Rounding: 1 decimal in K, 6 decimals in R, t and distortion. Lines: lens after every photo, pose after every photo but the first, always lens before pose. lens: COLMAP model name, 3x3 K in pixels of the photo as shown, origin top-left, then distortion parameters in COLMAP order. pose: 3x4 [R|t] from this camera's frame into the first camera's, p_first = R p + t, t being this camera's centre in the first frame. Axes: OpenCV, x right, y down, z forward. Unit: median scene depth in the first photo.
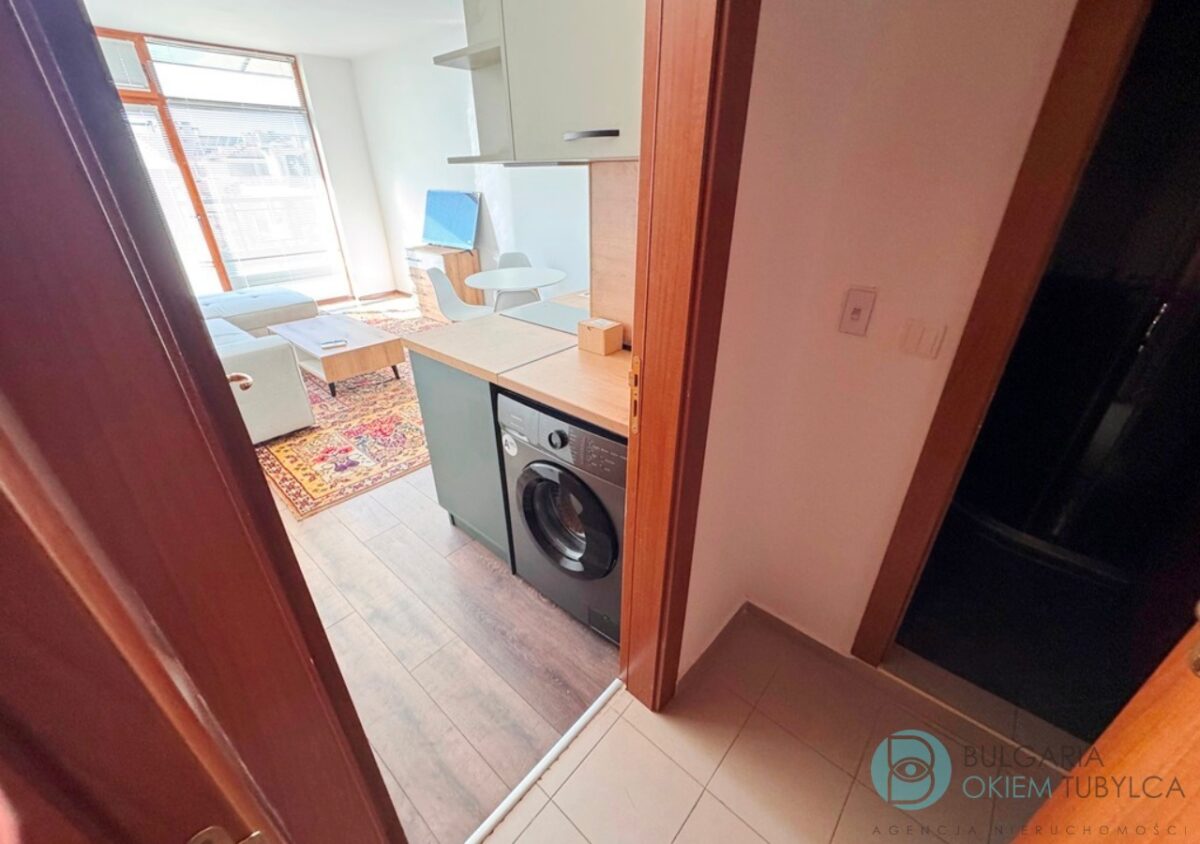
lens RADIAL K [[476.1, 0, 600.8], [0, 476.1, 419.7], [0, 0, 1]] dist [-0.002819, -0.000092]
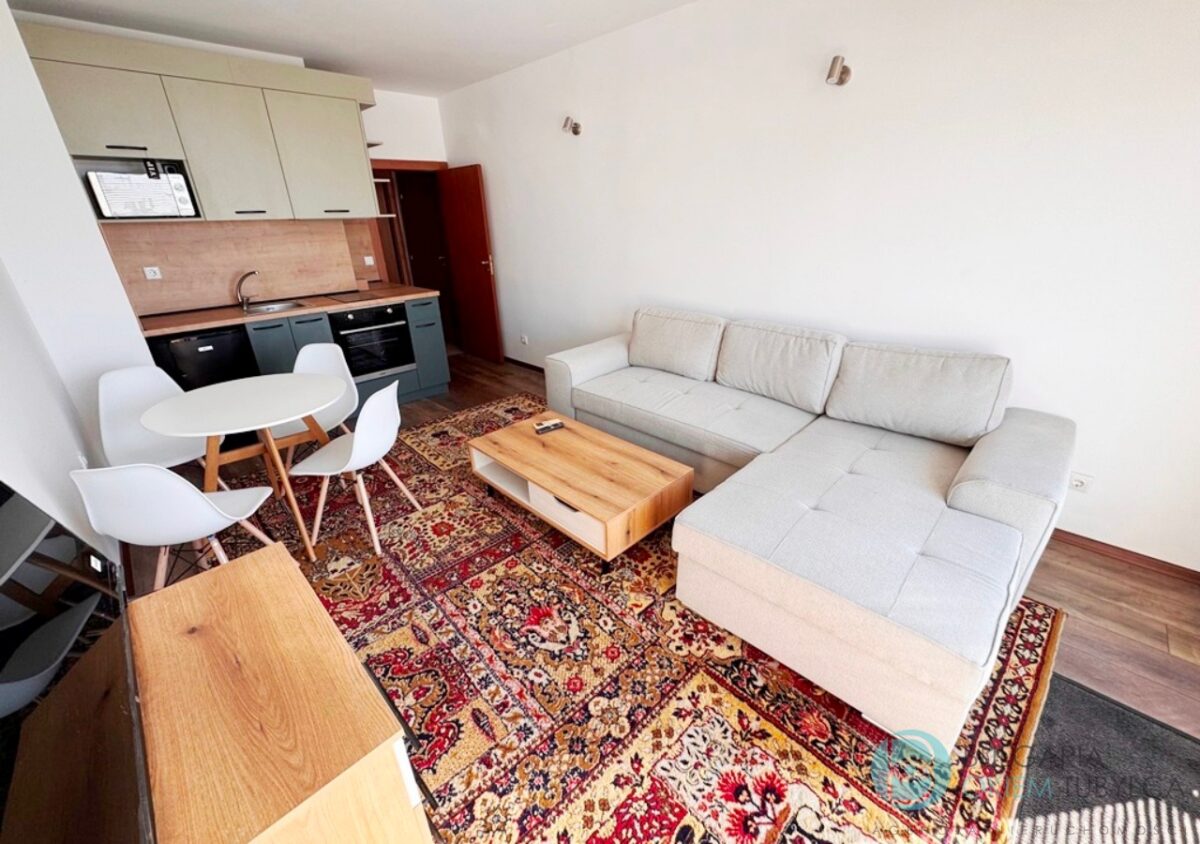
lens RADIAL K [[476.1, 0, 598.9], [0, 476.1, 422.4], [0, 0, 1]] dist [-0.002819, -0.000092]
pose [[-0.996900, -0.010510, 0.077974, -0.487964], [0.054557, 0.621745, 0.781317, -0.538444], [-0.056691, 0.783149, -0.619244, 1.023471]]
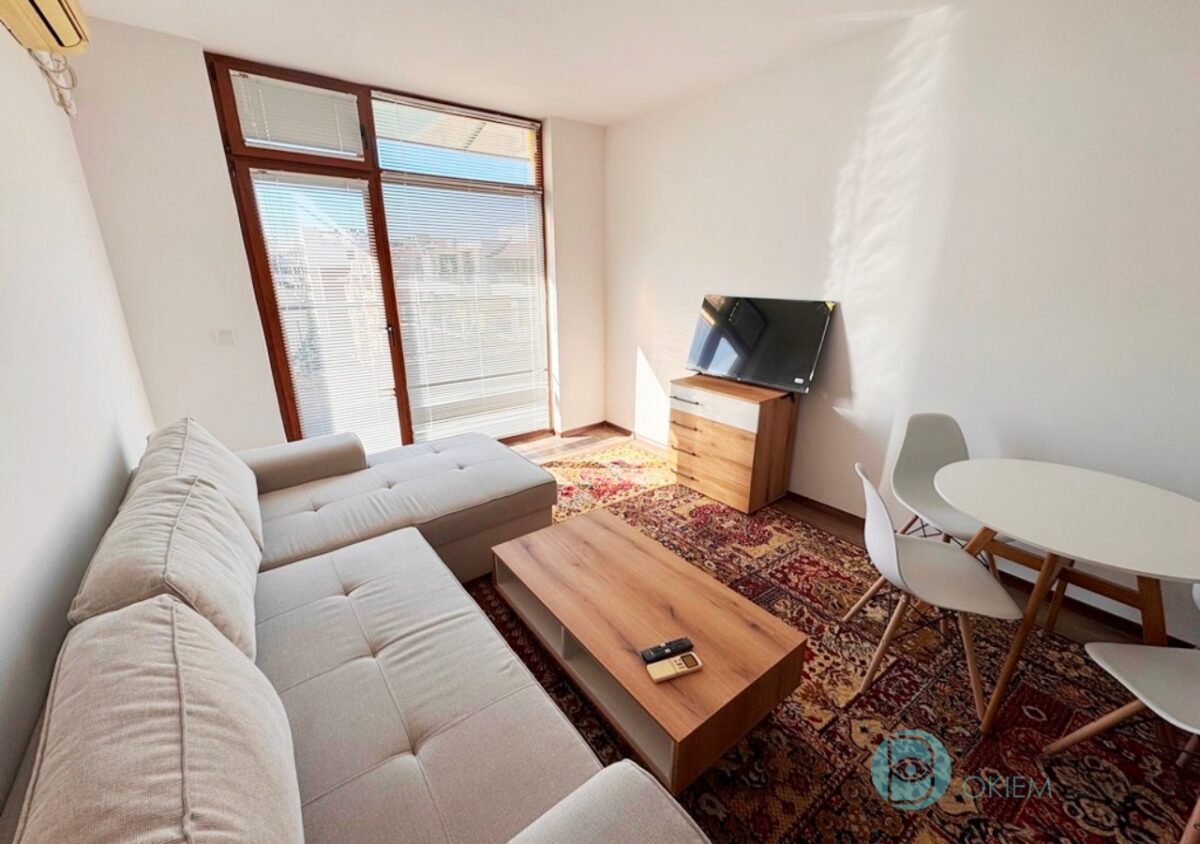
lens RADIAL K [[476.1, 0, 597.1], [0, 476.1, 420.4], [0, 0, 1]] dist [-0.002819, -0.000092]
pose [[0.978817, 0.062531, -0.194954, -0.385014], [-0.095207, 0.982017, -0.163029, -0.199229], [0.181254, 0.178136, 0.967168, 0.383678]]
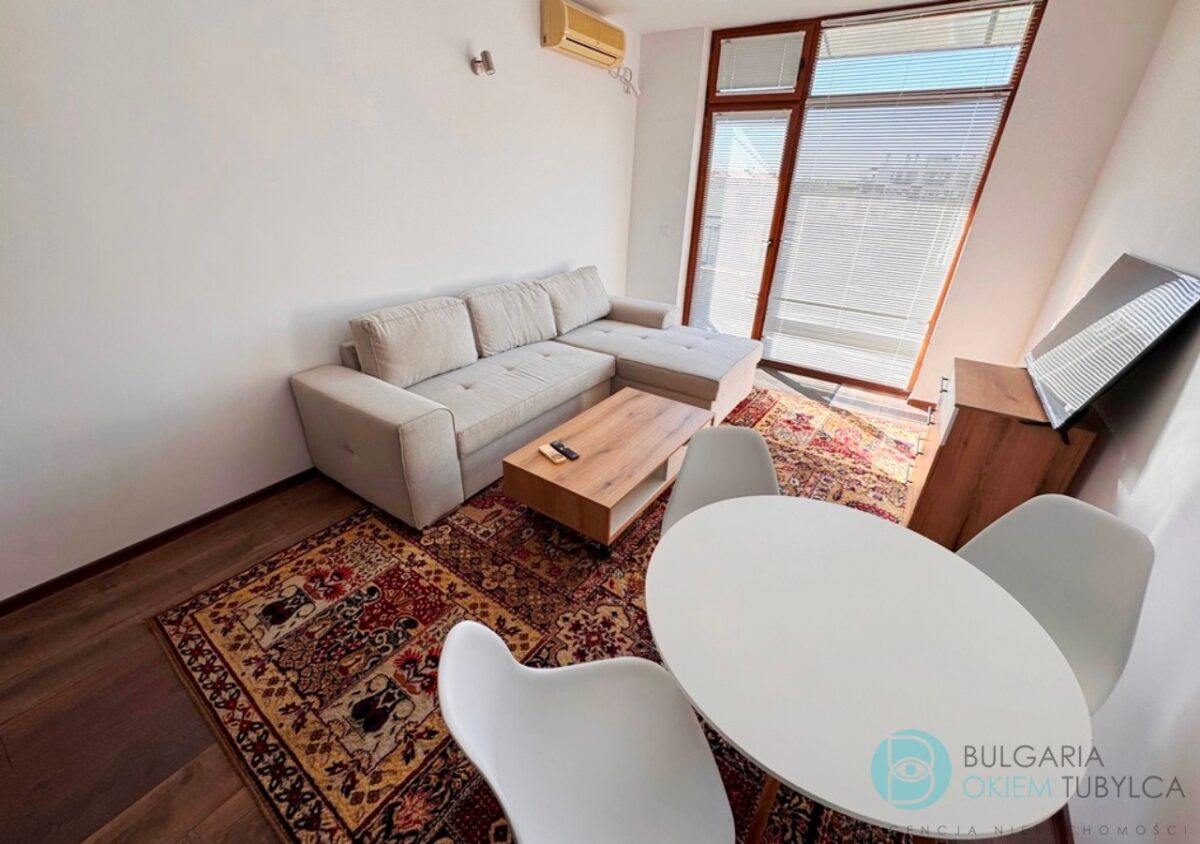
lens RADIAL K [[476.1, 0, 601.9], [0, 476.1, 418.1], [0, 0, 1]] dist [-0.002819, -0.000092]
pose [[0.118434, 0.452177, -0.884030, -0.005869], [-0.488026, 0.801853, 0.344763, -0.308555], [0.864756, 0.390598, 0.315641, 0.574332]]
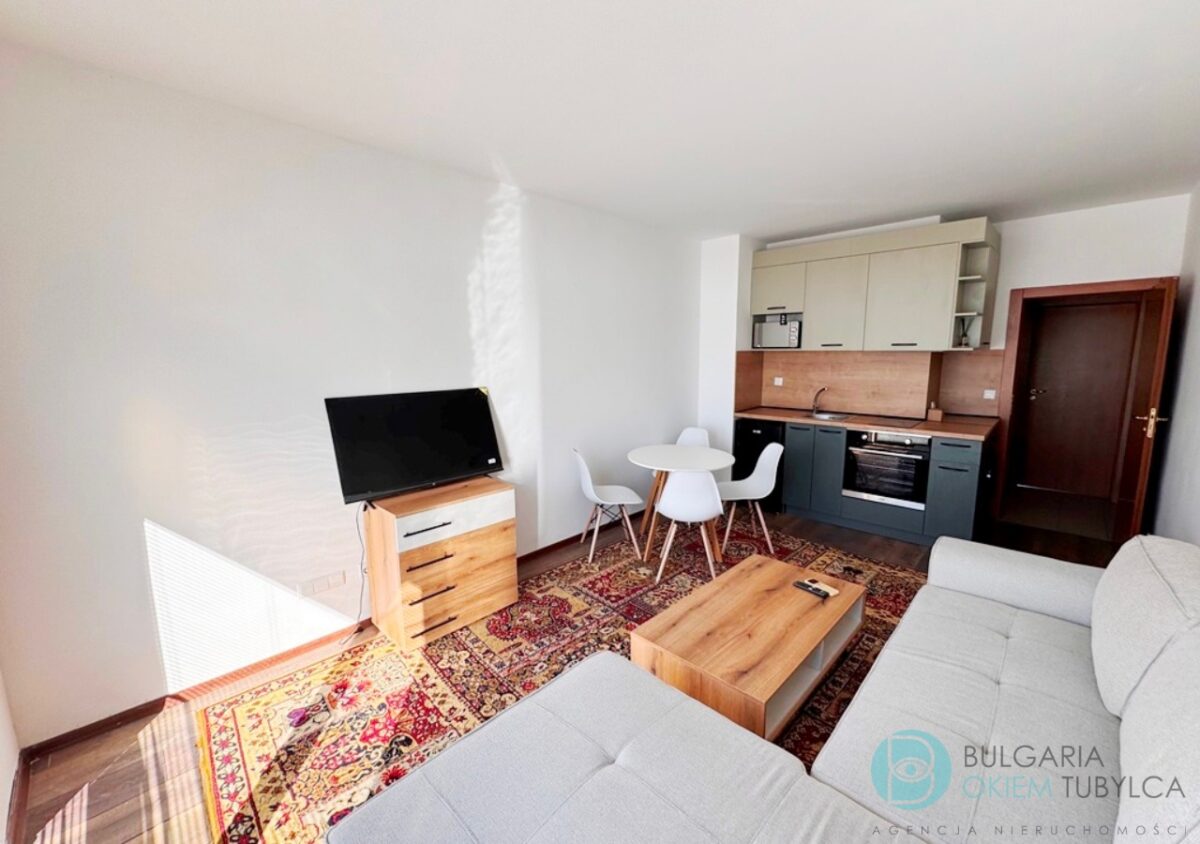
lens RADIAL K [[476.1, 0, 598.9], [0, 476.1, 421.2], [0, 0, 1]] dist [-0.002819, -0.000092]
pose [[0.066555, -0.147816, 0.986773, -0.833319], [0.472111, 0.875921, 0.099368, -0.397836], [-0.879023, 0.459253, 0.128082, 0.742896]]
